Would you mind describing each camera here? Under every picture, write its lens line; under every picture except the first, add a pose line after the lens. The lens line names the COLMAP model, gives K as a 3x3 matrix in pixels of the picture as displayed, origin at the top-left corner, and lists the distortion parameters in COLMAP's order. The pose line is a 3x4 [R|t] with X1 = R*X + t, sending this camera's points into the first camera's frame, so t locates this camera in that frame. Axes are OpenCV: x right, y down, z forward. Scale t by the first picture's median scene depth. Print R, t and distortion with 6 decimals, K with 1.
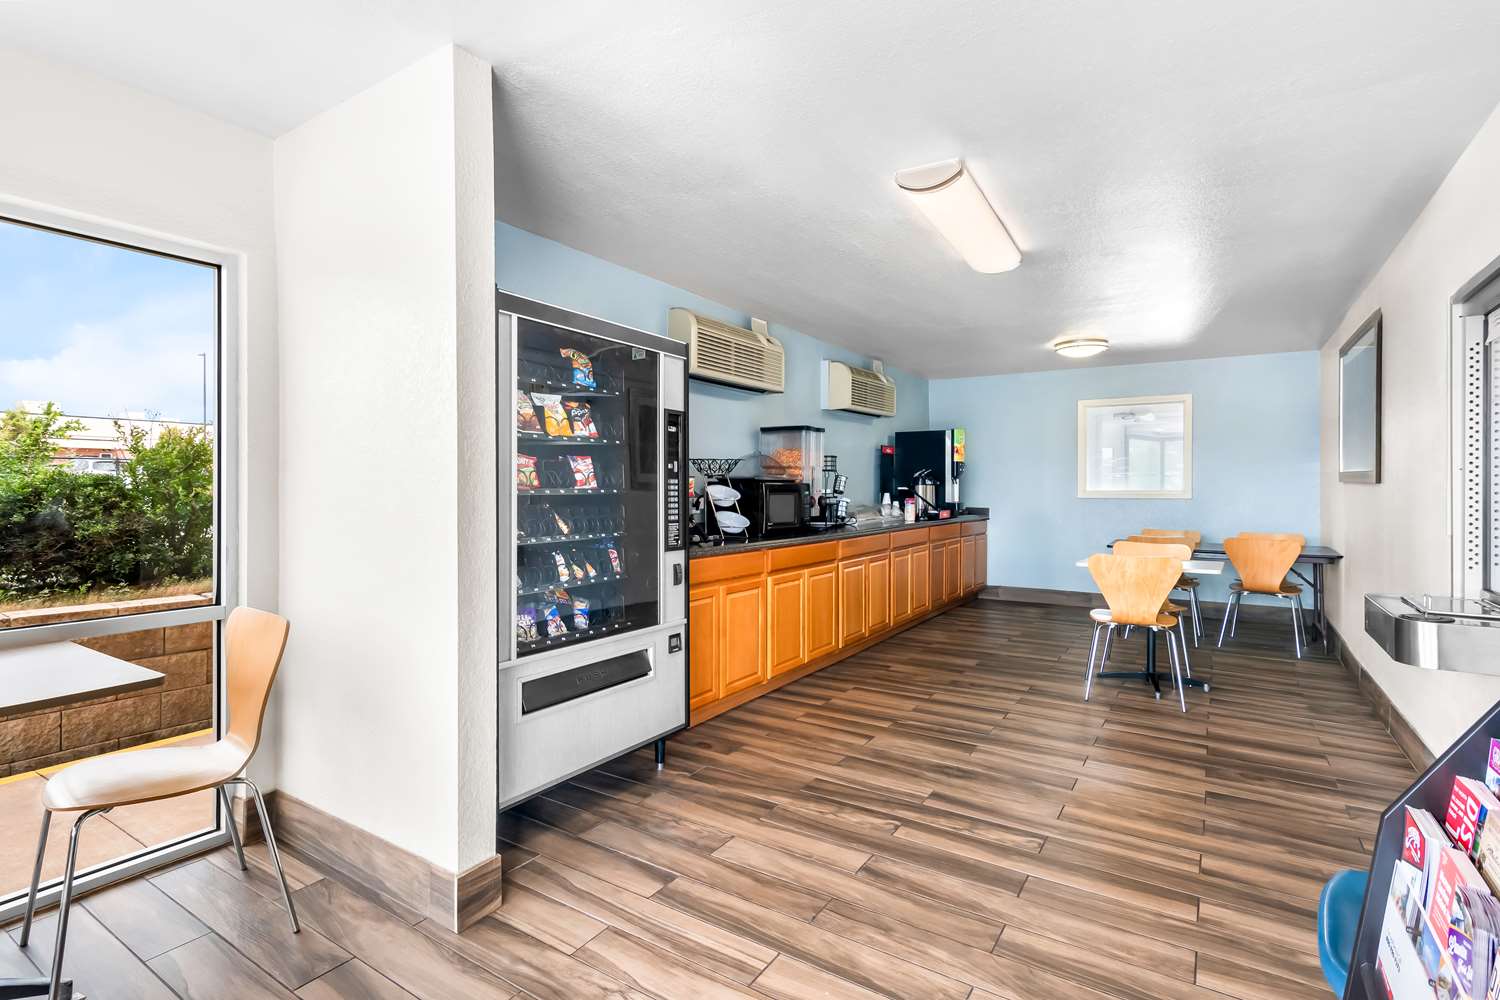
lens RADIAL K [[735.1, 0, 751.8], [0, 735.1, 485.4], [0, 0, 1]] dist [0.001291, 0.000064]
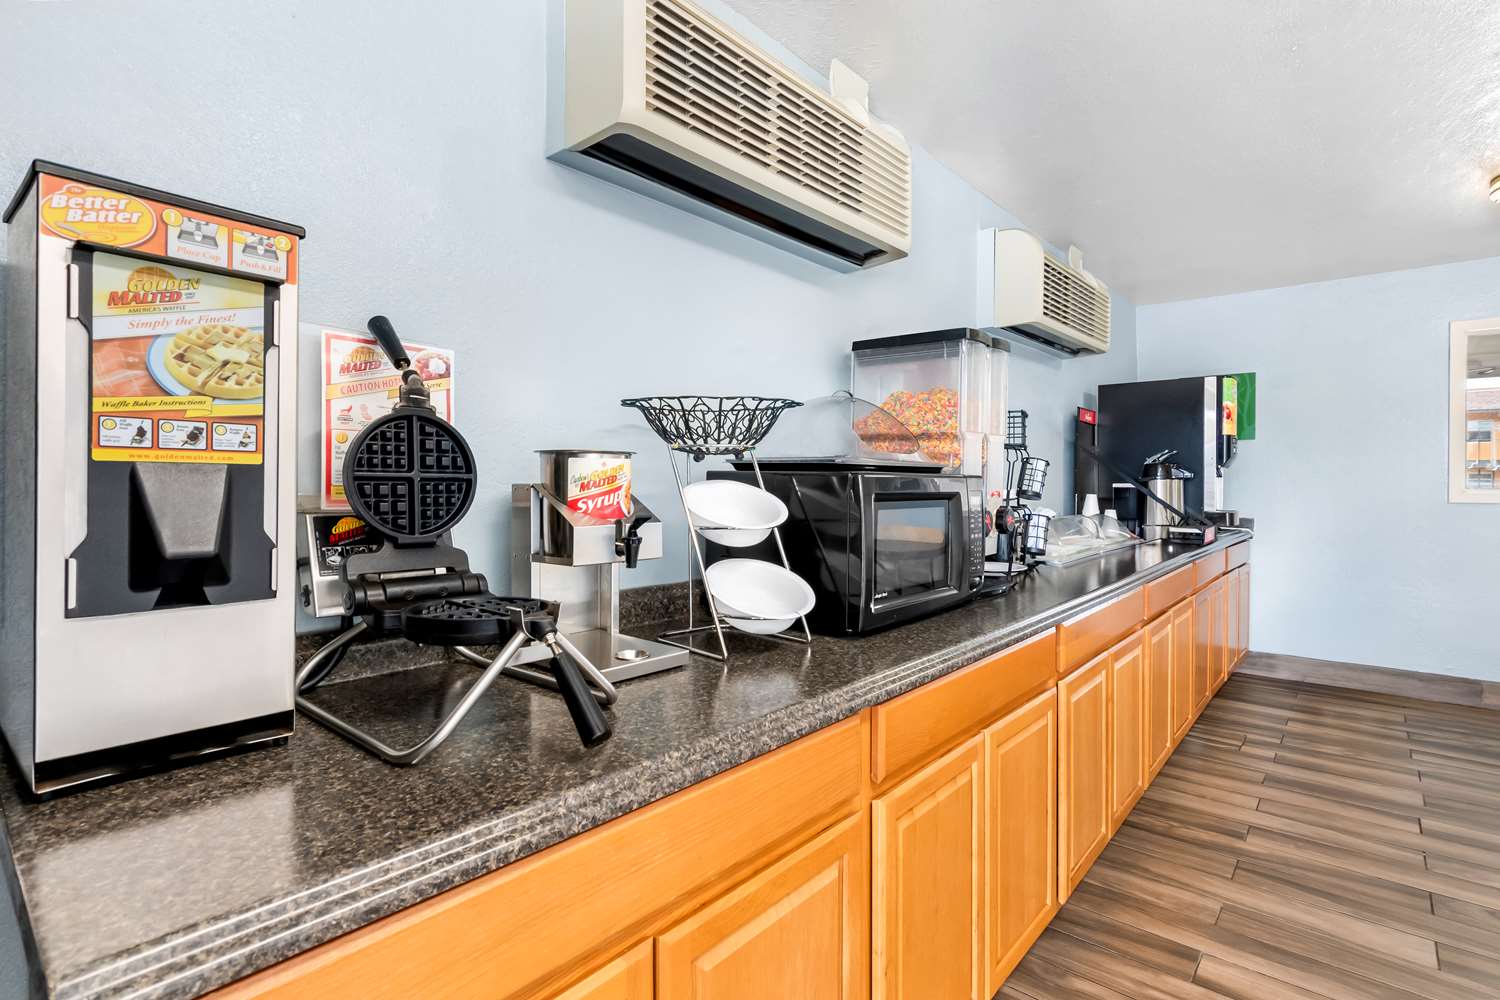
lens RADIAL K [[735.1, 0, 751.8], [0, 735.1, 485.4], [0, 0, 1]] dist [0.001291, 0.000064]
pose [[0.991256, 0.000602, -0.131951, 0.009881], [0.000649, 0.999955, 0.009439, -0.001316], [0.131951, -0.009442, 0.991211, 0.584334]]
